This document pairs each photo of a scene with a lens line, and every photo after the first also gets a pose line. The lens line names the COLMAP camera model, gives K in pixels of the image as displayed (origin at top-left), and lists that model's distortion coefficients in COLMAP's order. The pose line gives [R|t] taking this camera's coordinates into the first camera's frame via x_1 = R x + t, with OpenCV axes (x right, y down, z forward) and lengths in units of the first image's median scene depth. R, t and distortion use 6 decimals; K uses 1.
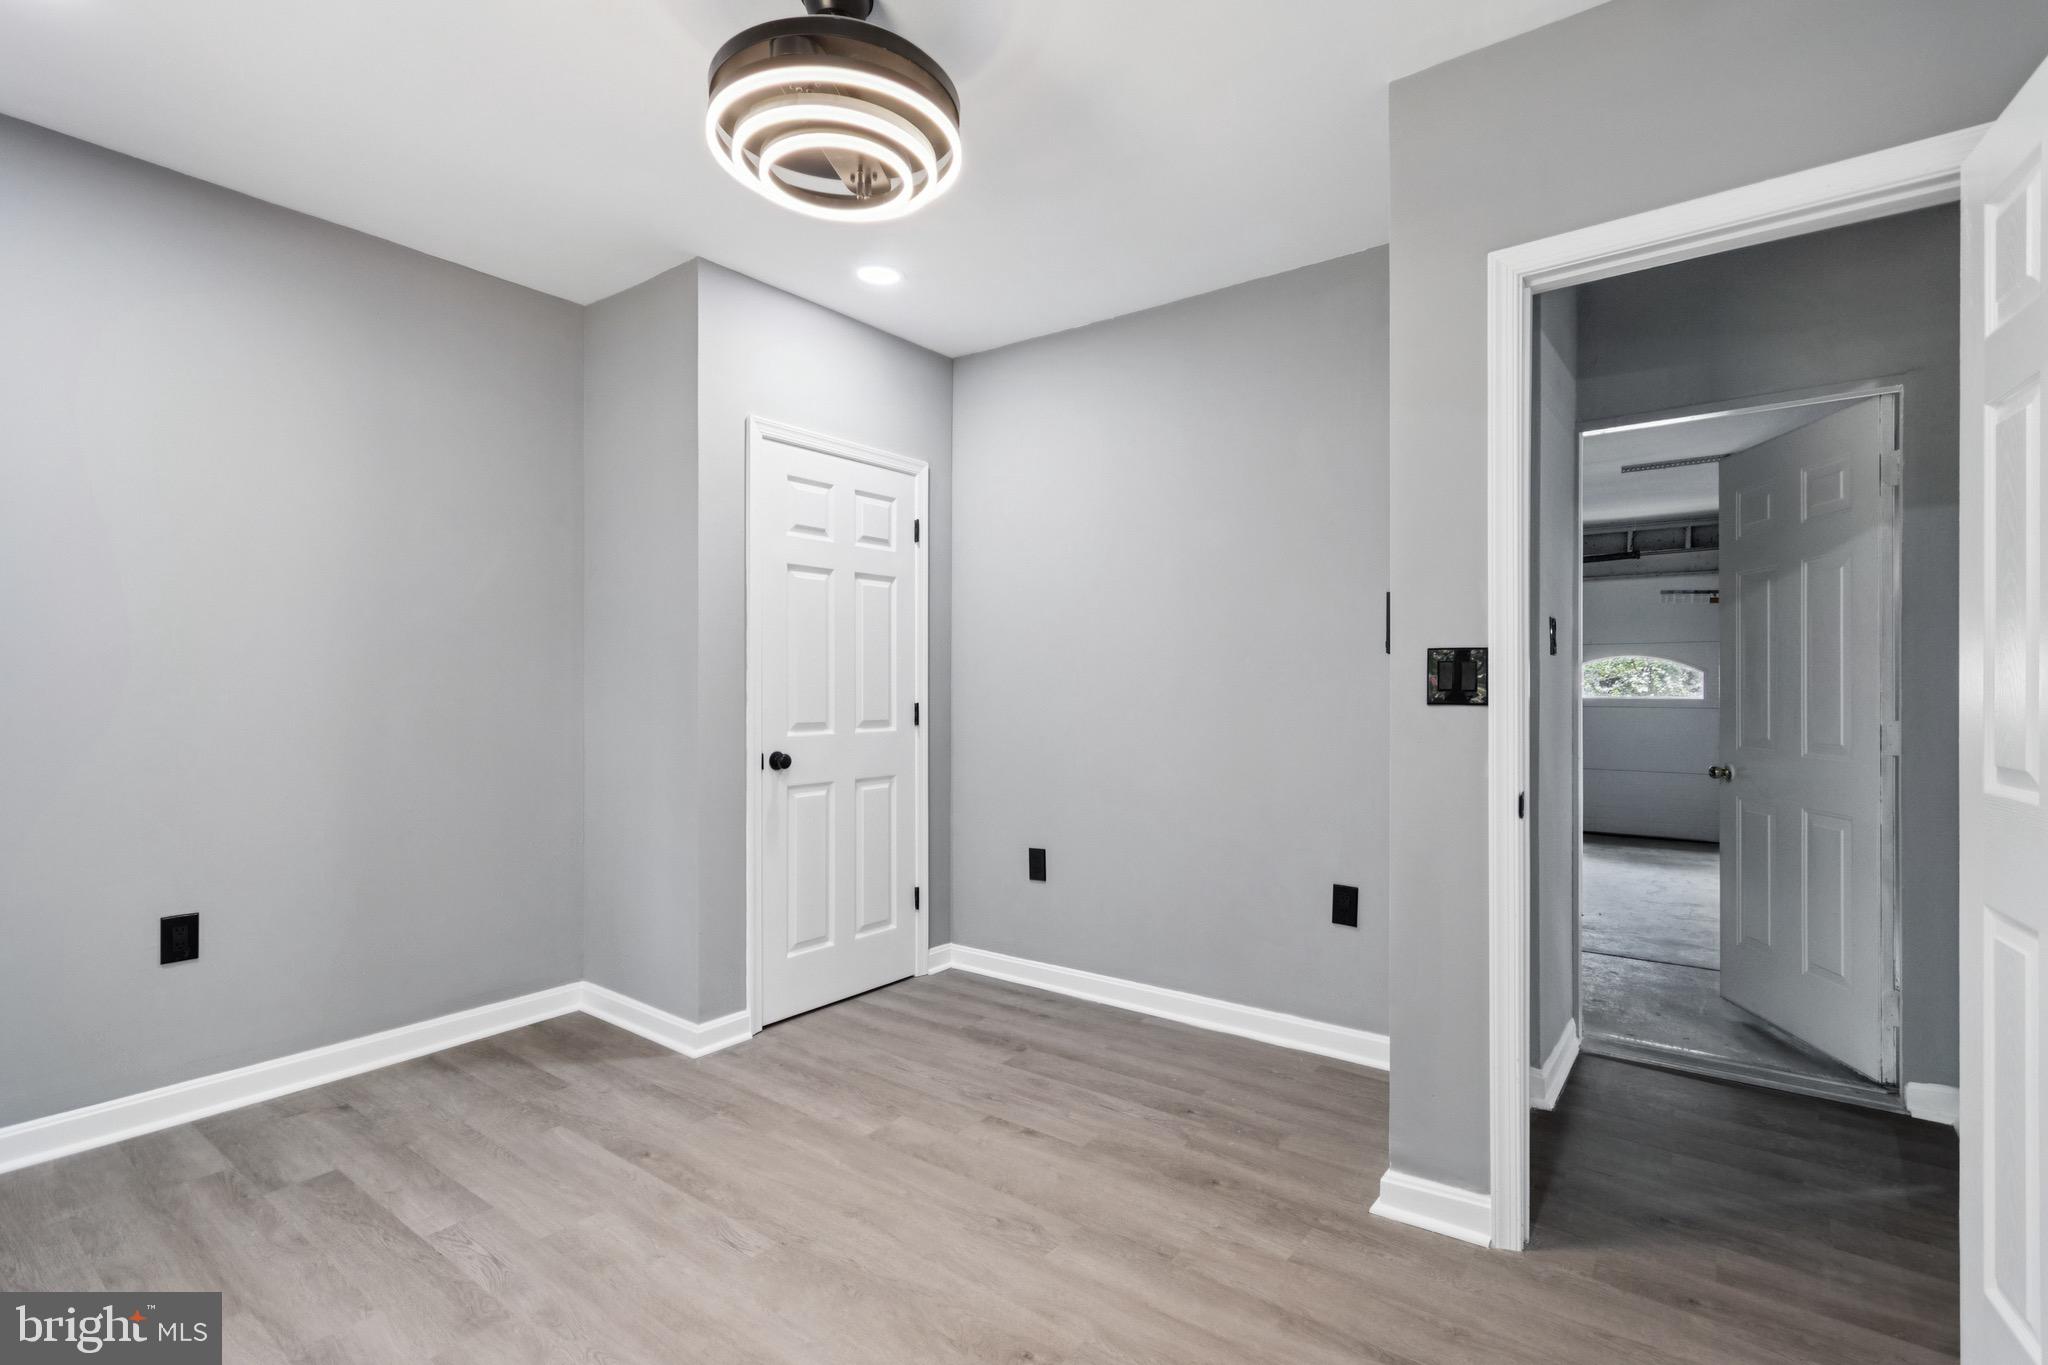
lens RADIAL K [[978.4, 0, 1031.5], [0, 978.4, 681.2], [0, 0, 1]] dist [0.002116, 0.001063]
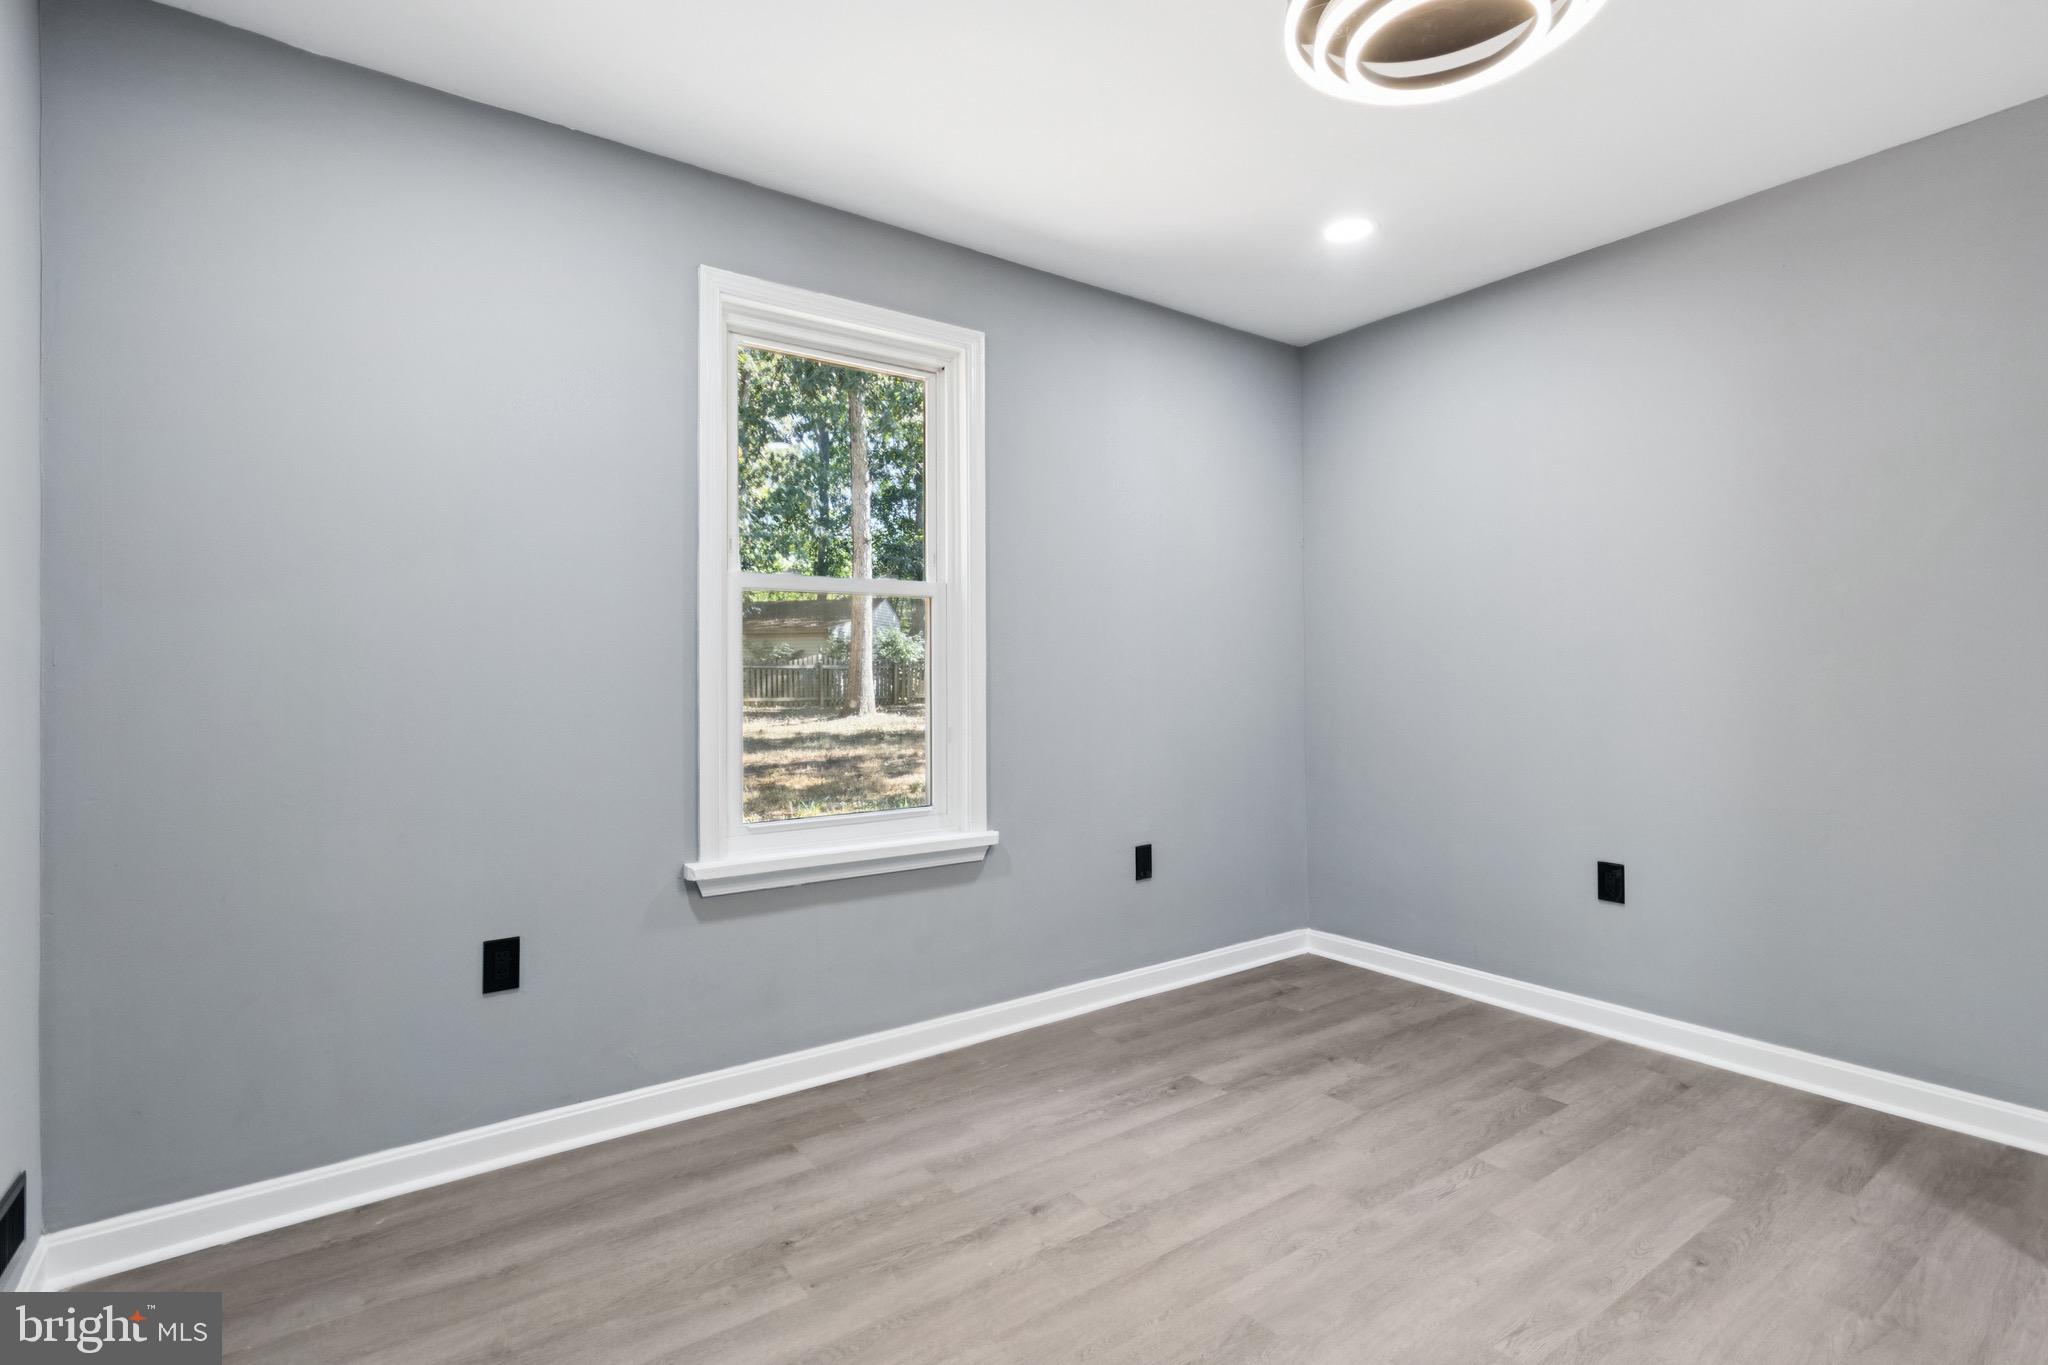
lens RADIAL K [[978.4, 0, 1030.9], [0, 978.4, 683.4], [0, 0, 1]] dist [0.002116, 0.001063]
pose [[-0.305301, 0.005191, -0.952242, 0.535204], [0.008266, 0.999962, 0.002801, 0.001528], [0.952220, -0.007016, -0.305333, 0.723372]]
